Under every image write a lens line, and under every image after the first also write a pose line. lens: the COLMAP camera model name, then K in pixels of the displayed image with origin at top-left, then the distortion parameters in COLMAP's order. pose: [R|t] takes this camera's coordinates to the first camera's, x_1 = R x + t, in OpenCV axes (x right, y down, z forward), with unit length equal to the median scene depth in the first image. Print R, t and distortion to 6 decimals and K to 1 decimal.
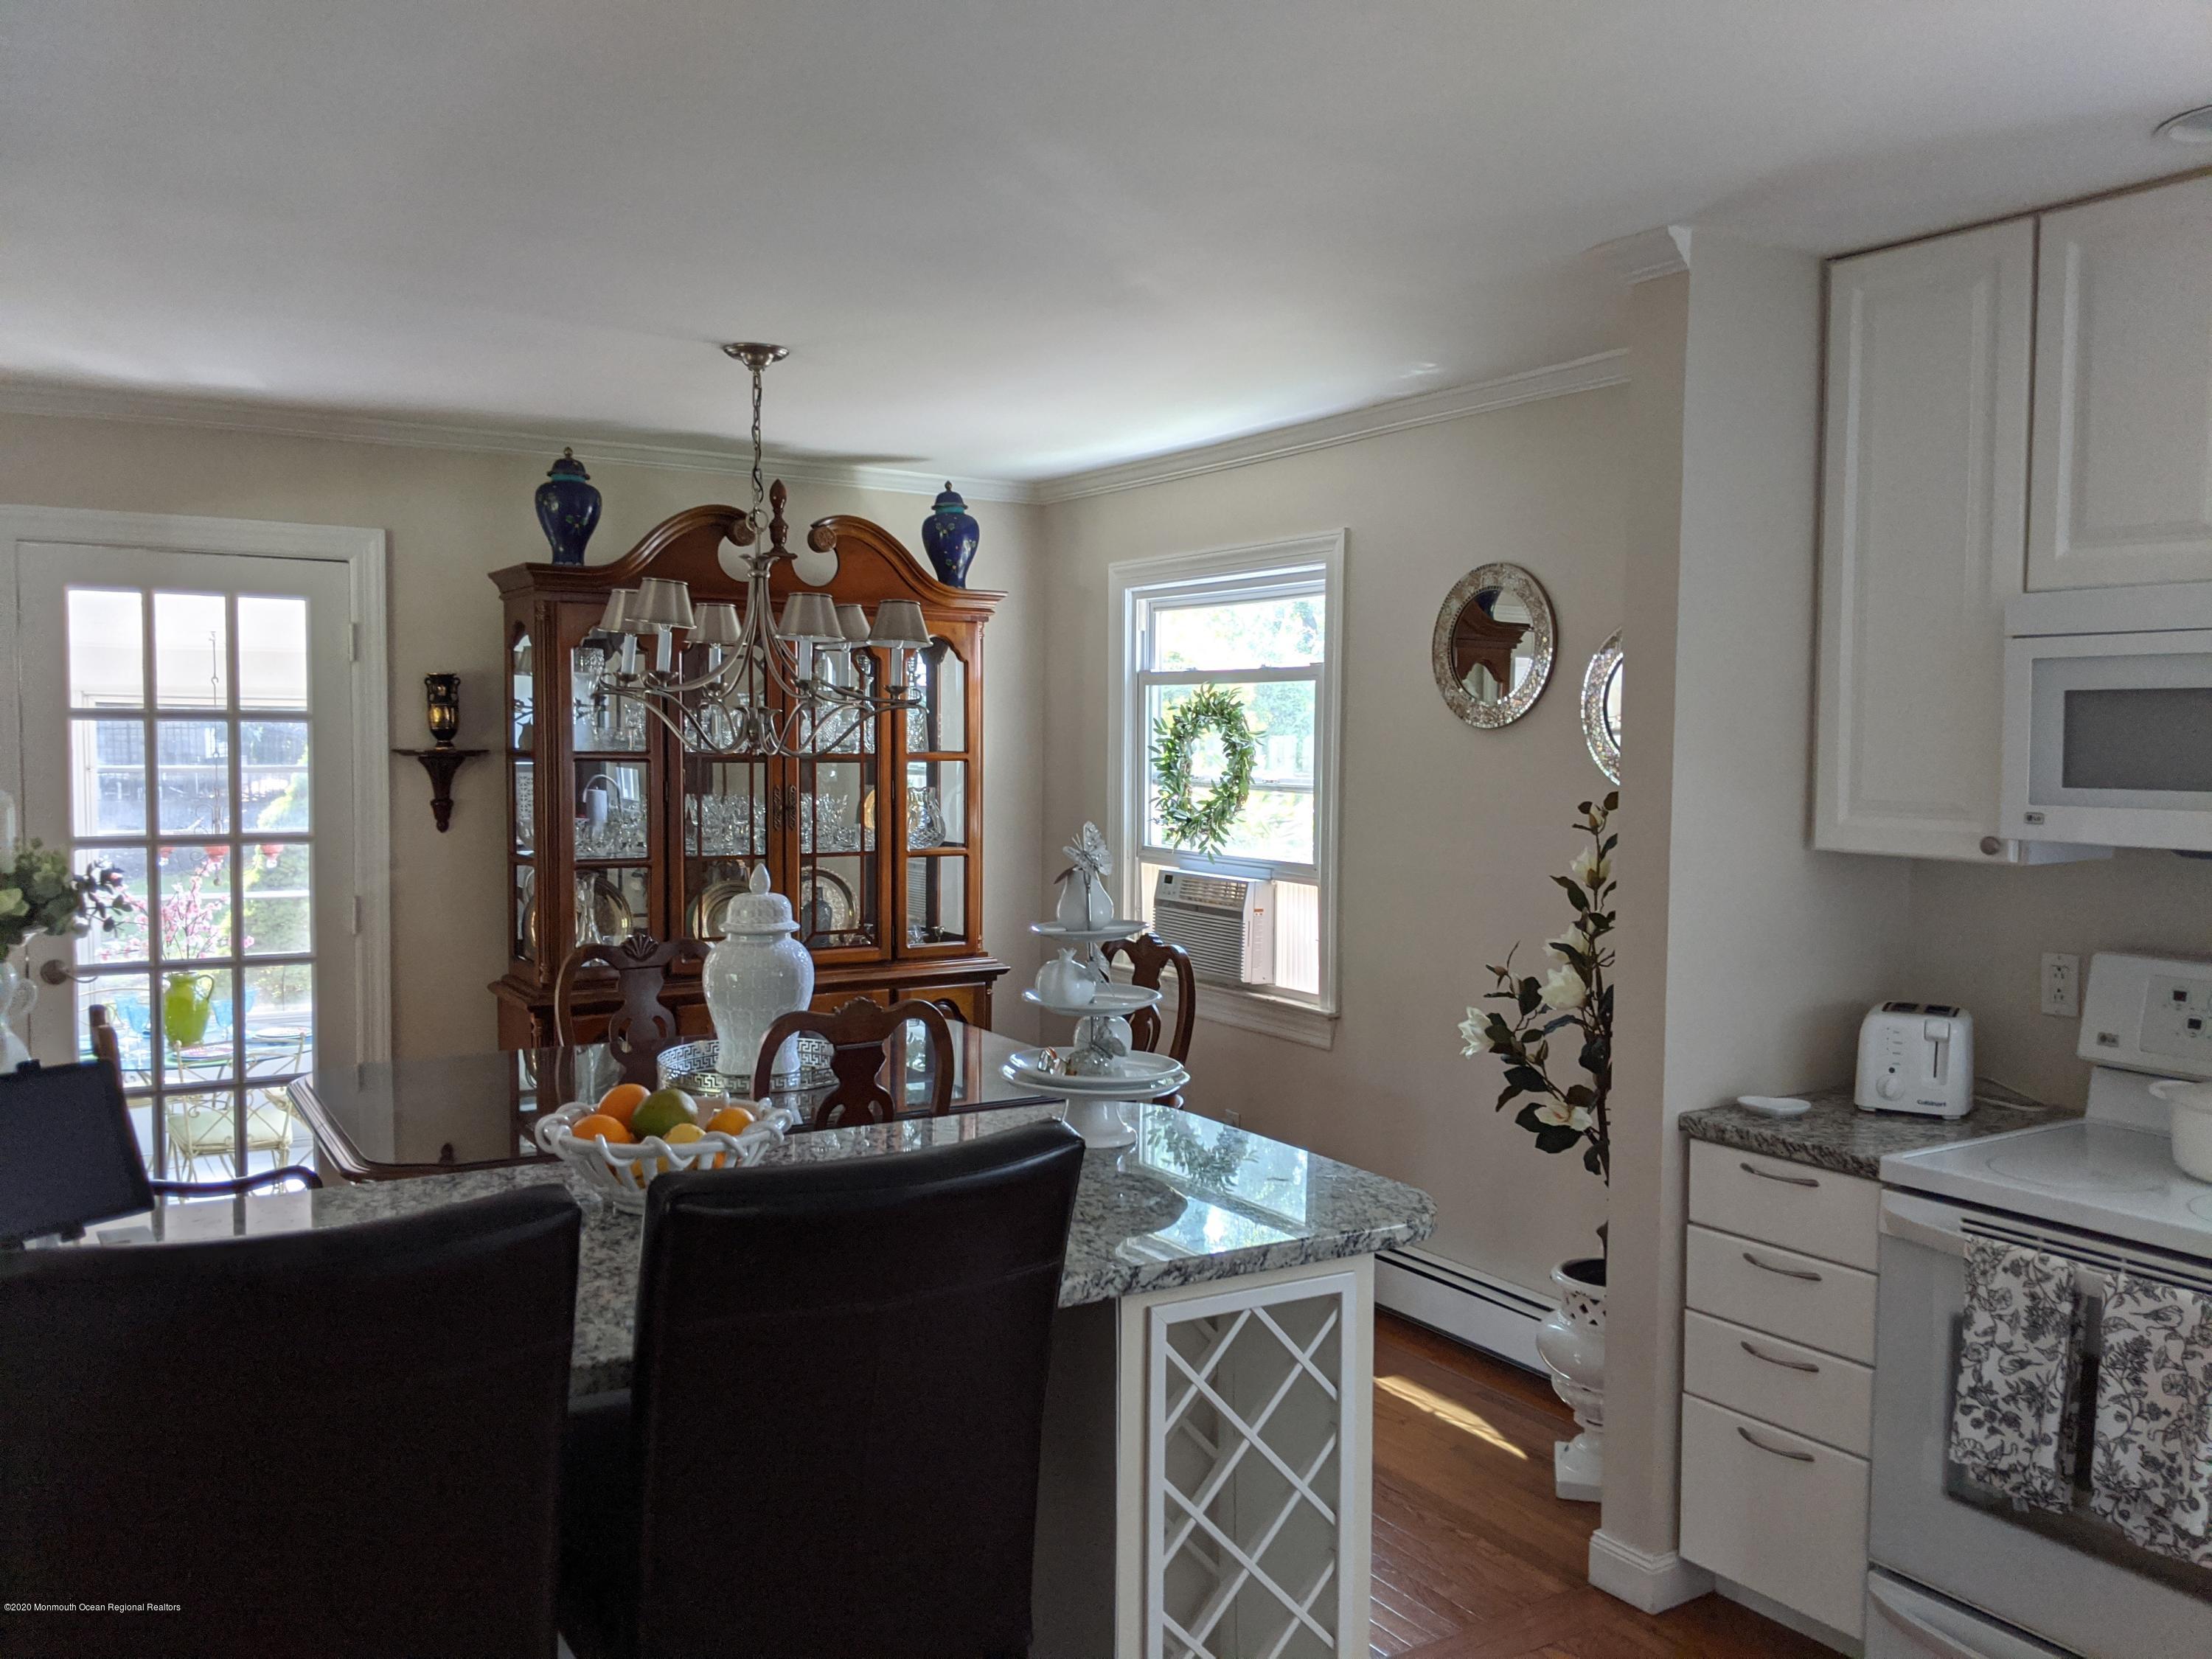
lens RADIAL K [[1786.3, 0, 1106.7], [0, 1786.3, 835.6], [0, 0, 1]] dist [-0.016027, -0.010348]
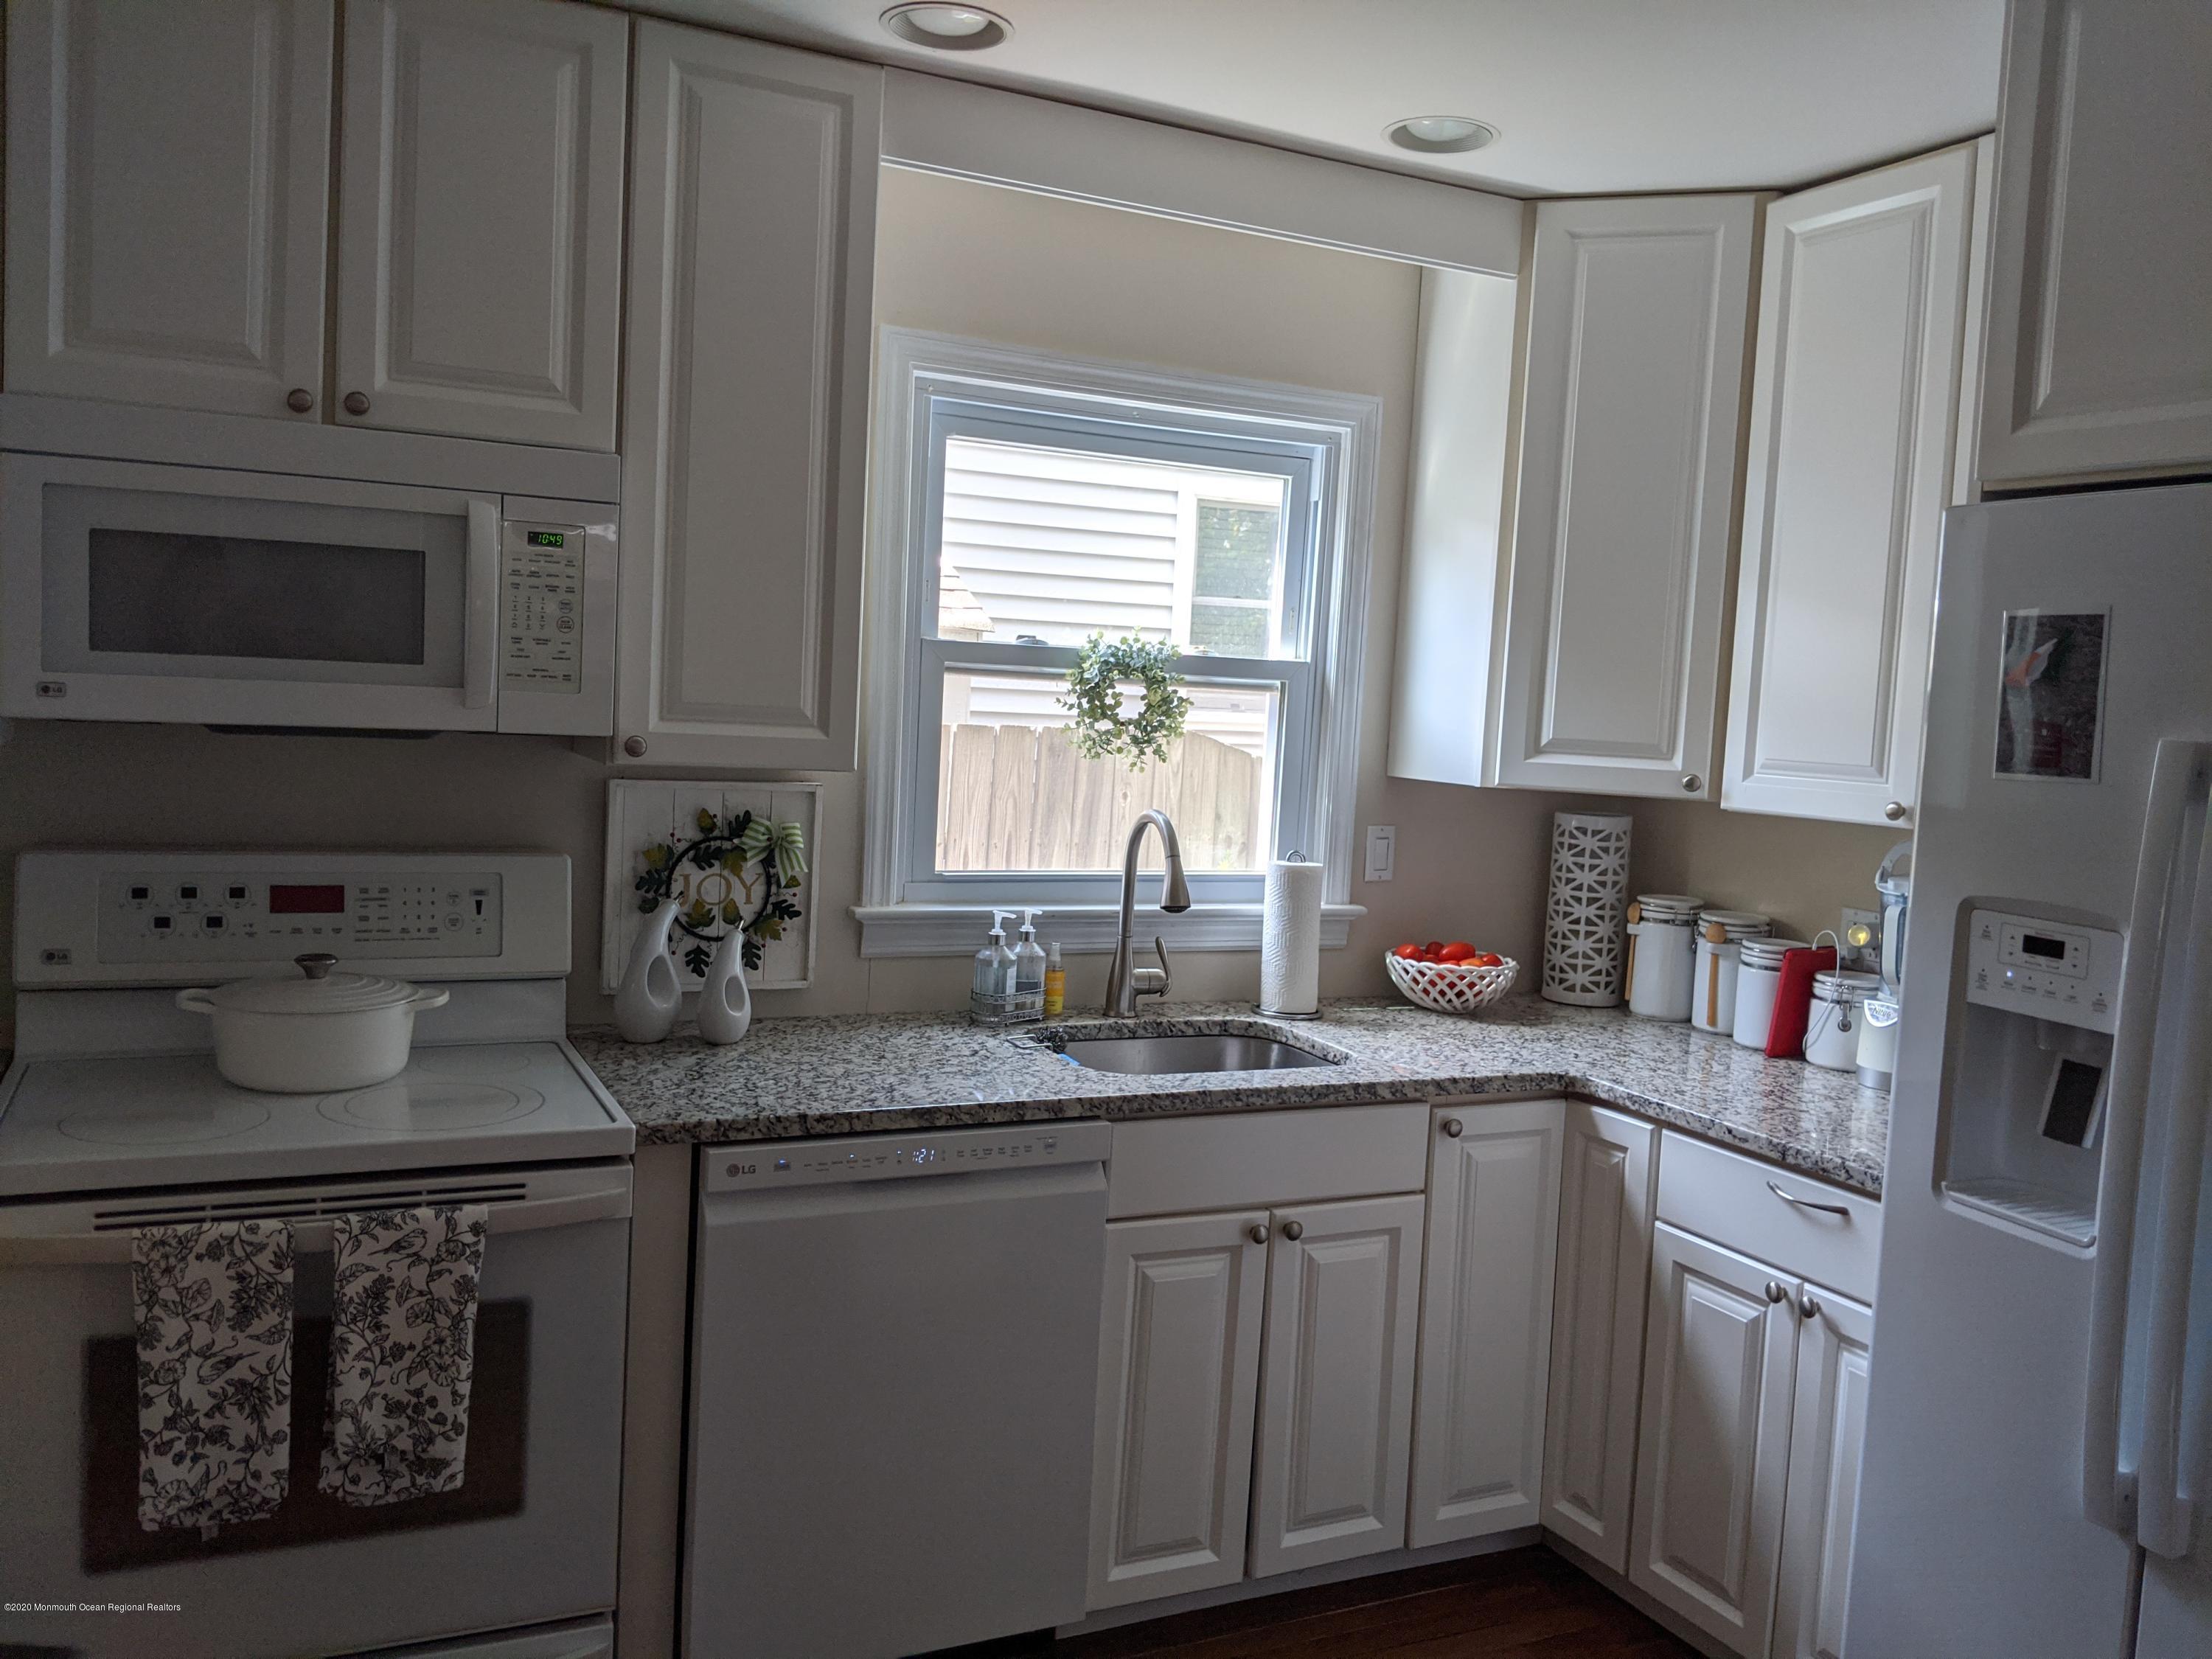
lens RADIAL K [[1786.3, 0, 1107.4], [0, 1786.3, 812.3], [0, 0, 1]] dist [-0.016027, -0.010348]
pose [[0.100847, -0.077852, 0.991851, -0.234531], [0.004979, 0.996961, 0.077747, -0.015906], [-0.994890, -0.002902, 0.100928, 0.520344]]
